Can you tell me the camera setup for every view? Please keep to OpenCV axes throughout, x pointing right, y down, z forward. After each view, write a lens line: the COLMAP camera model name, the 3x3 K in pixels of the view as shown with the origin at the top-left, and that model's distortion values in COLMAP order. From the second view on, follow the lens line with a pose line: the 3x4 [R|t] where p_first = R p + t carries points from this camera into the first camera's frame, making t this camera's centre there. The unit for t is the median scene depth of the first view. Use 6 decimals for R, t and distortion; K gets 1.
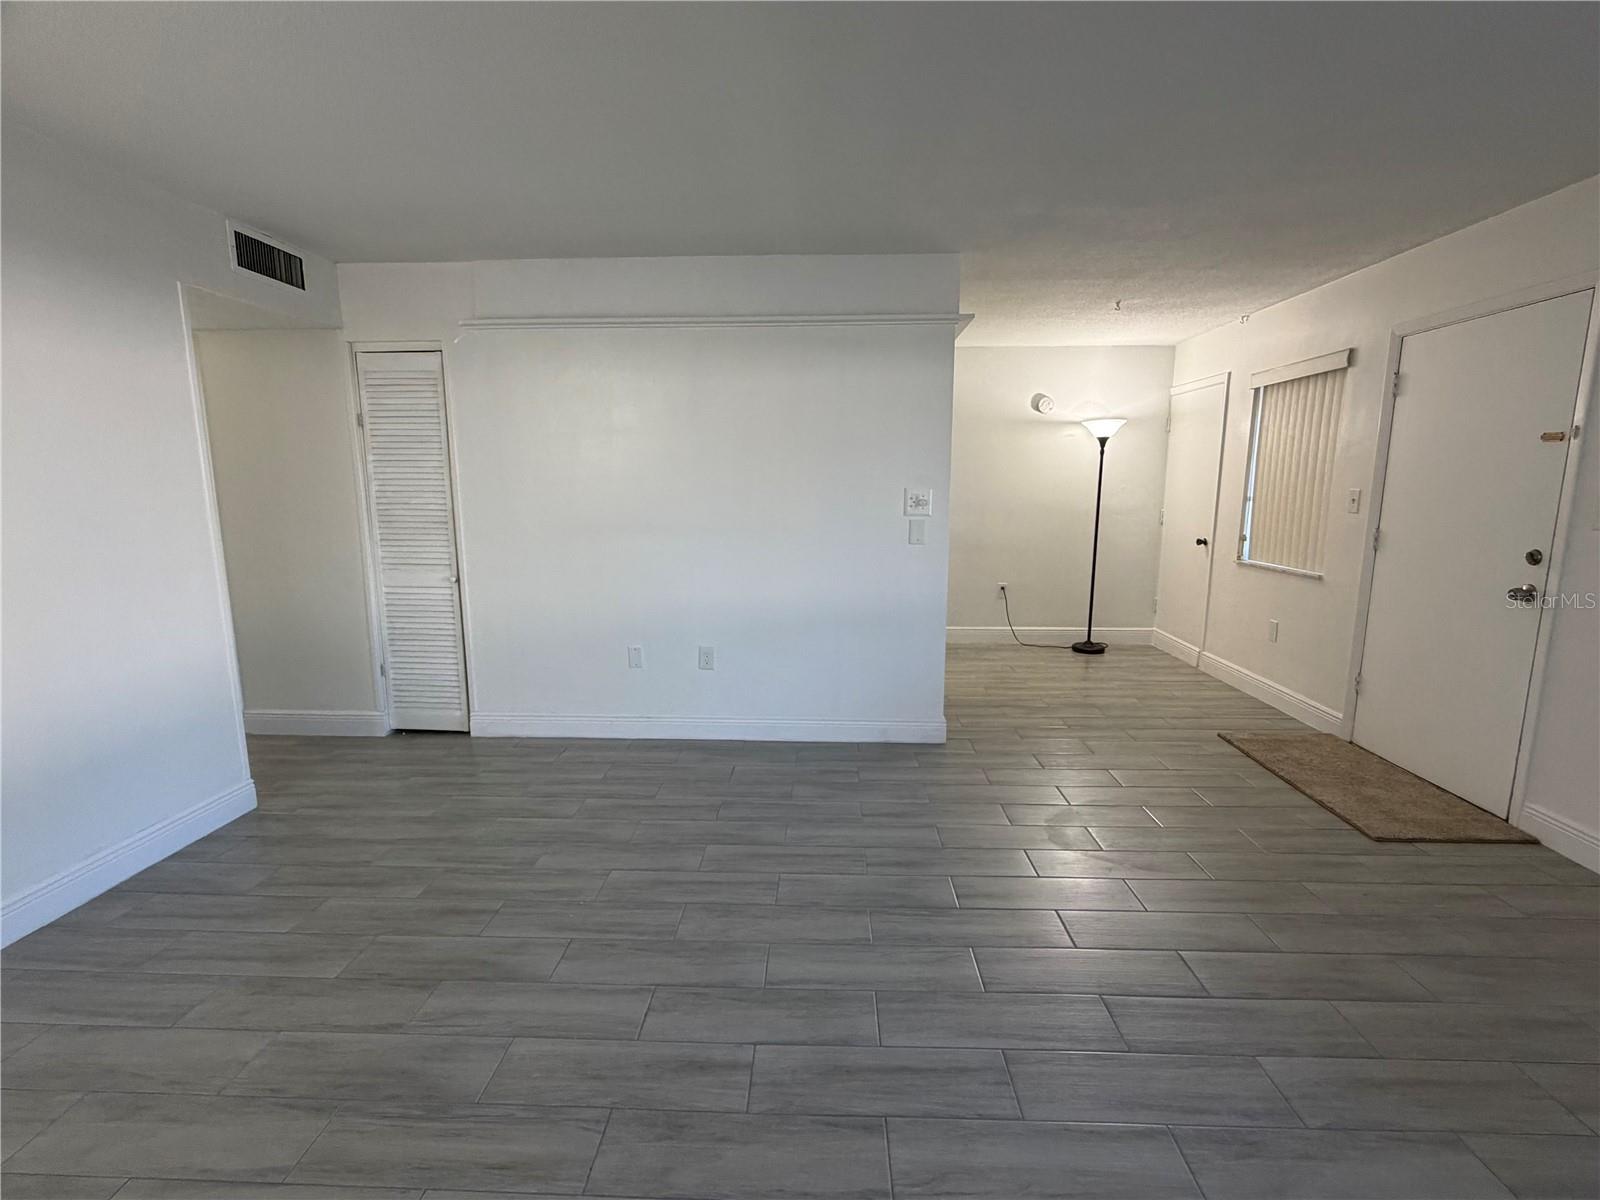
lens RADIAL K [[741.3, 0, 800.6], [0, 741.3, 602.2], [0, 0, 1]] dist [-0.000196, 0.000096]
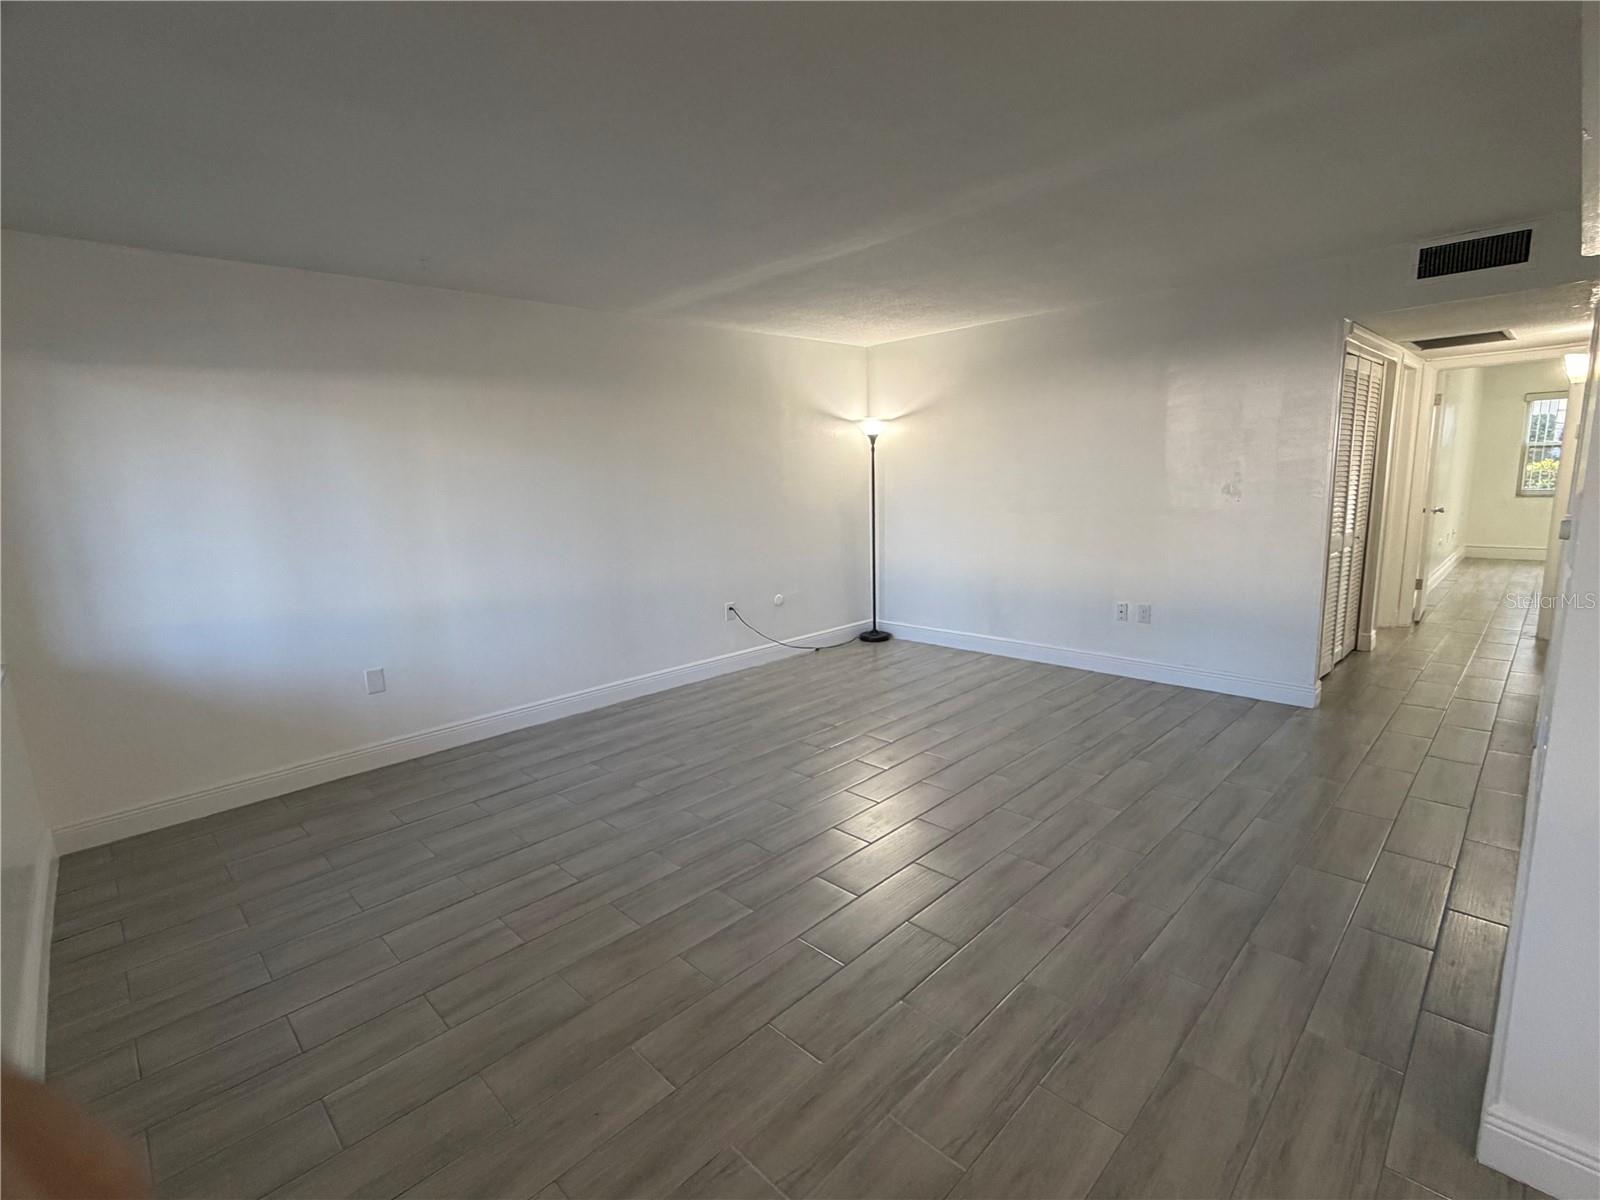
lens RADIAL K [[741.3, 0, 803.9], [0, 741.3, 605.4], [0, 0, 1]] dist [-0.000196, 0.000096]
pose [[-0.678303, 0.153194, -0.718636, 0.690386], [-0.080648, 0.956594, 0.280042, -0.169259], [0.730343, 0.247909, -0.636506, 0.954888]]
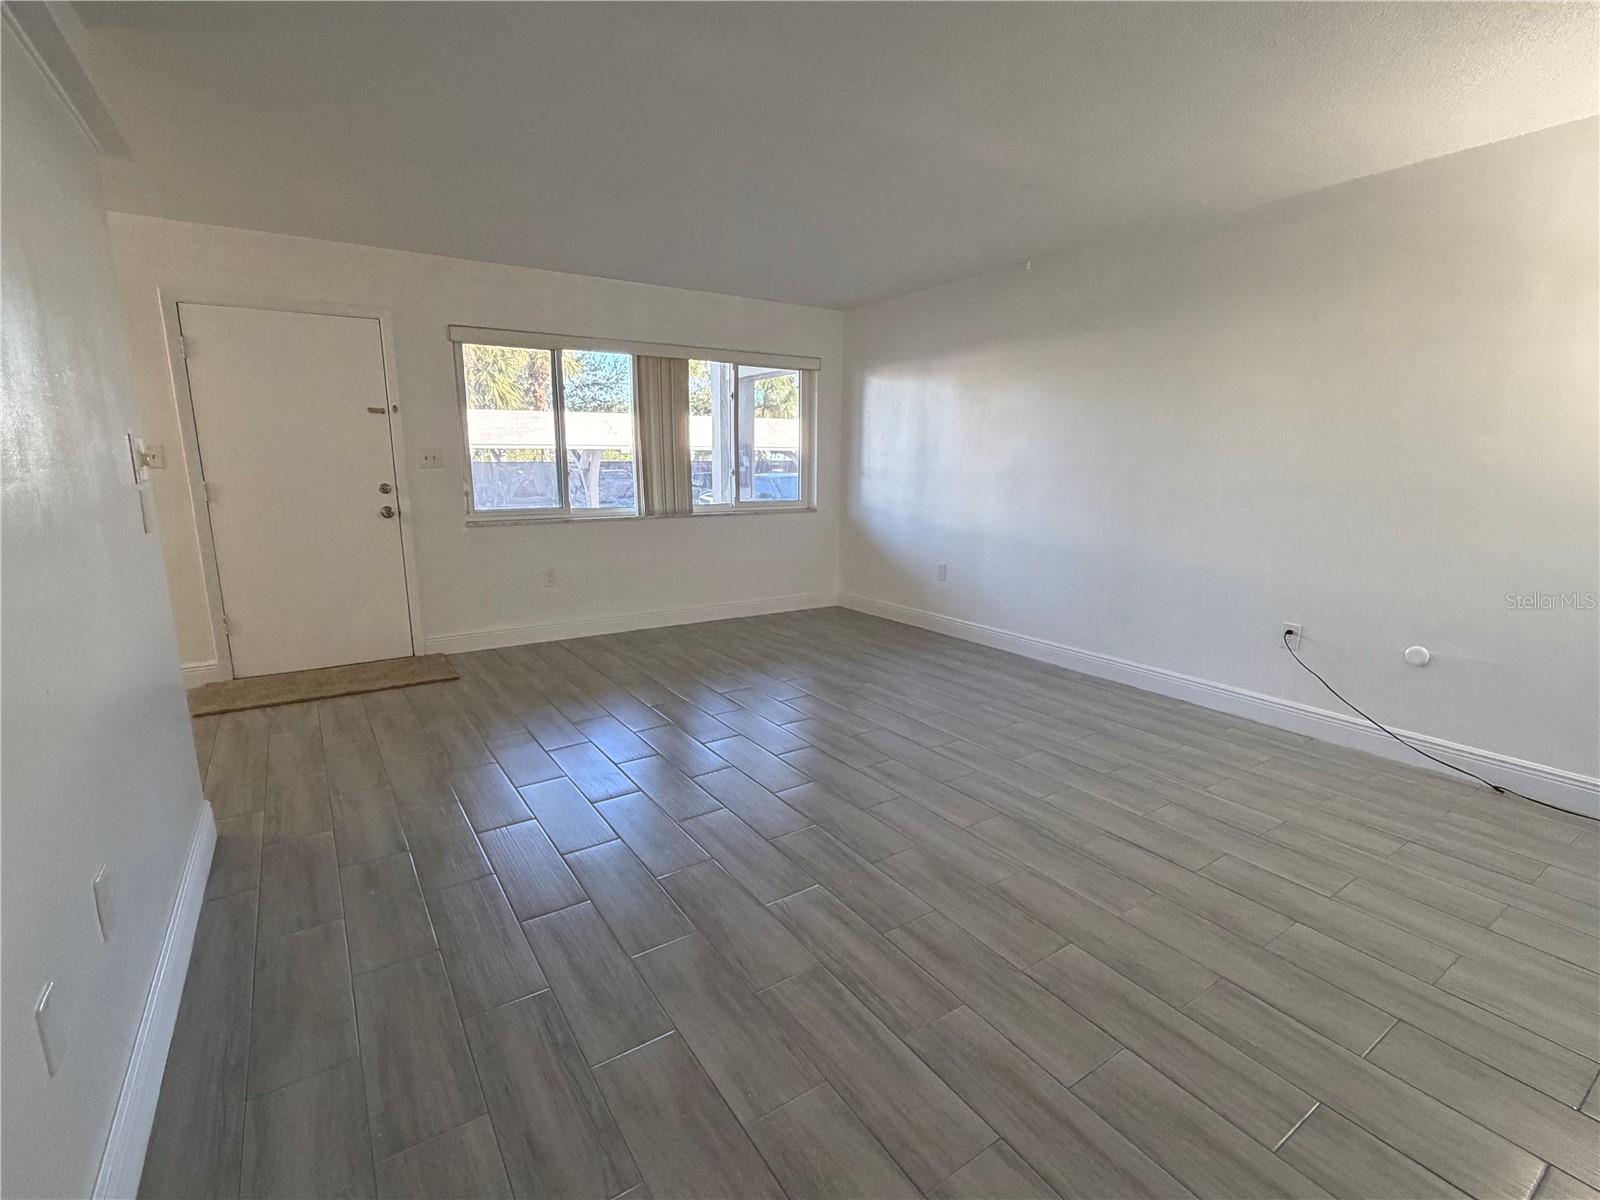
lens RADIAL K [[741.3, 0, 801.6], [0, 741.3, 603.7], [0, 0, 1]] dist [-0.000196, 0.000096]
pose [[-0.592539, -0.160262, 0.789439, -0.610426], [0.125345, 0.949729, 0.286884, -0.128454], [-0.795730, 0.268942, -0.542664, 0.925425]]
